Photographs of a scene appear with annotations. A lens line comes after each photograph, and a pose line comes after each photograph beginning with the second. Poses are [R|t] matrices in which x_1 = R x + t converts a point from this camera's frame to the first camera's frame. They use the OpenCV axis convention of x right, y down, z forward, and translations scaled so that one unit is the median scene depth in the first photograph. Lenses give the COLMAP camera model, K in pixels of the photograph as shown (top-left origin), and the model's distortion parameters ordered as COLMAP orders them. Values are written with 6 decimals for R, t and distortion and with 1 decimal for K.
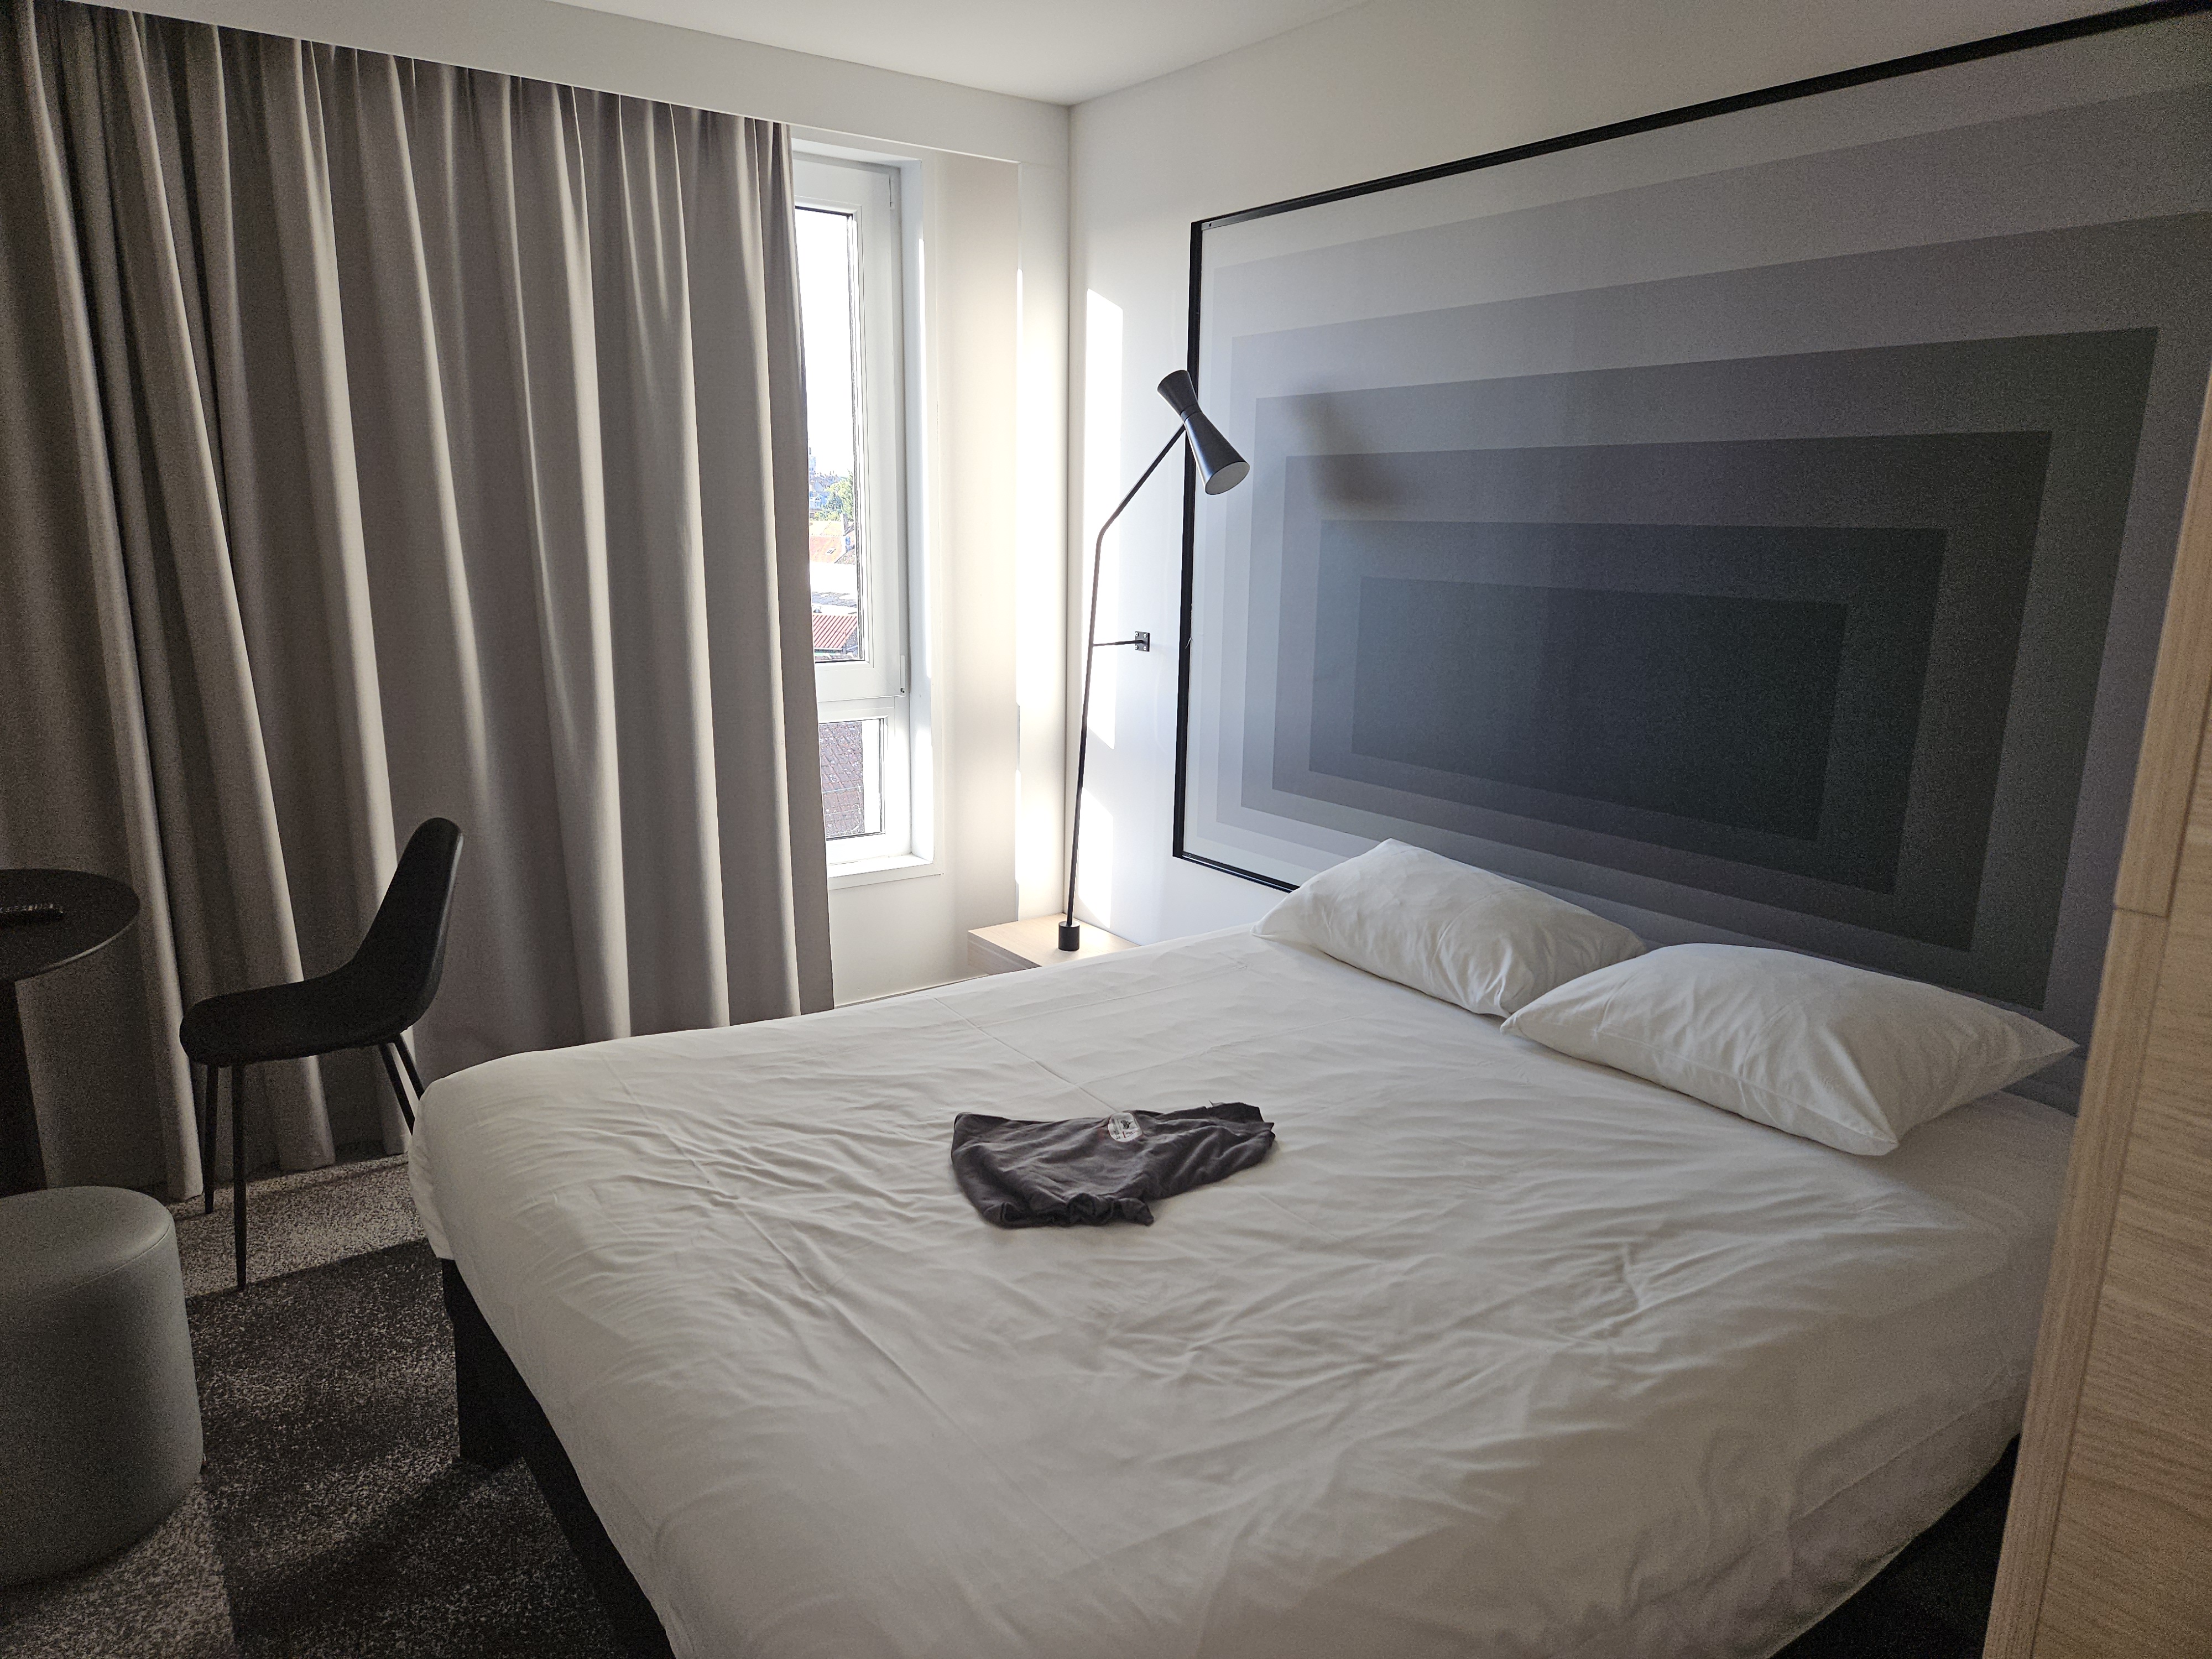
lens RADIAL K [[1472.6, 0, 1062.1], [0, 1472.6, 835.2], [0, 0, 1]] dist [0.077096, -0.071349]
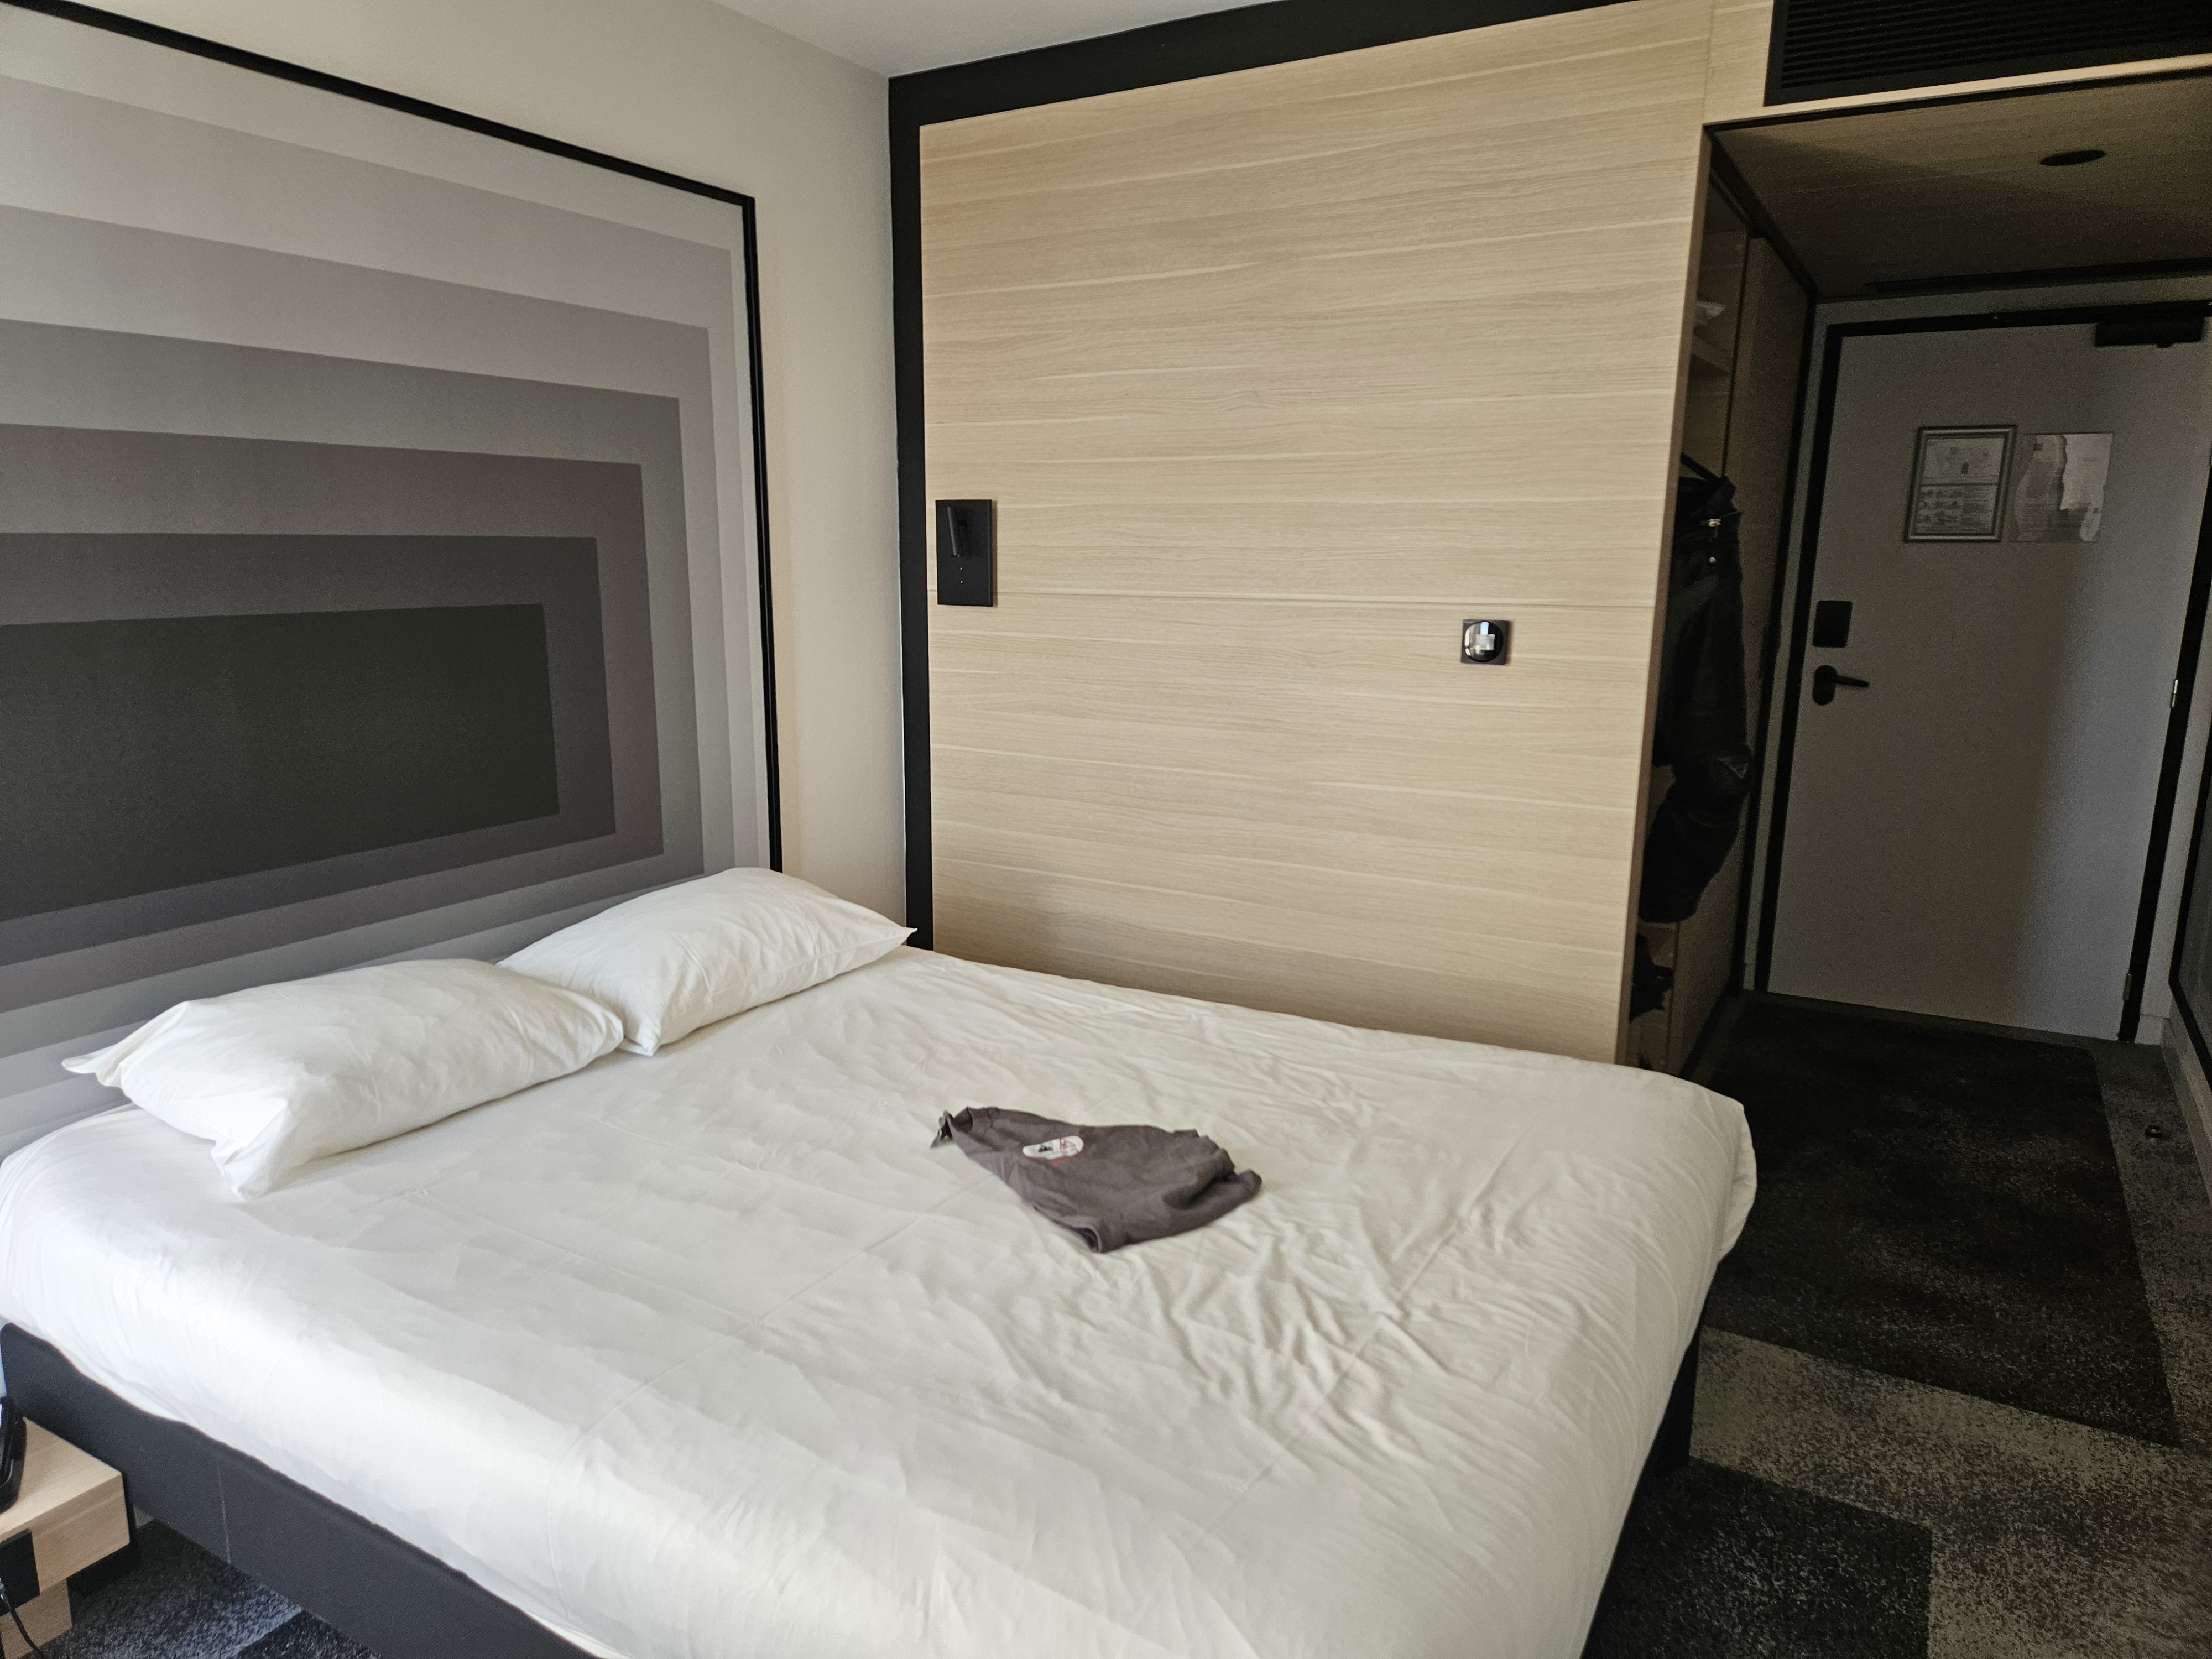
lens RADIAL K [[1472.6, 0, 1062.1], [0, 1472.6, 835.2], [0, 0, 1]] dist [0.077096, -0.071349]
pose [[-0.414626, -0.192586, 0.889380, -0.811355], [0.192198, 0.936767, 0.292449, -0.291217], [-0.889463, 0.292194, -0.351394, 1.301160]]
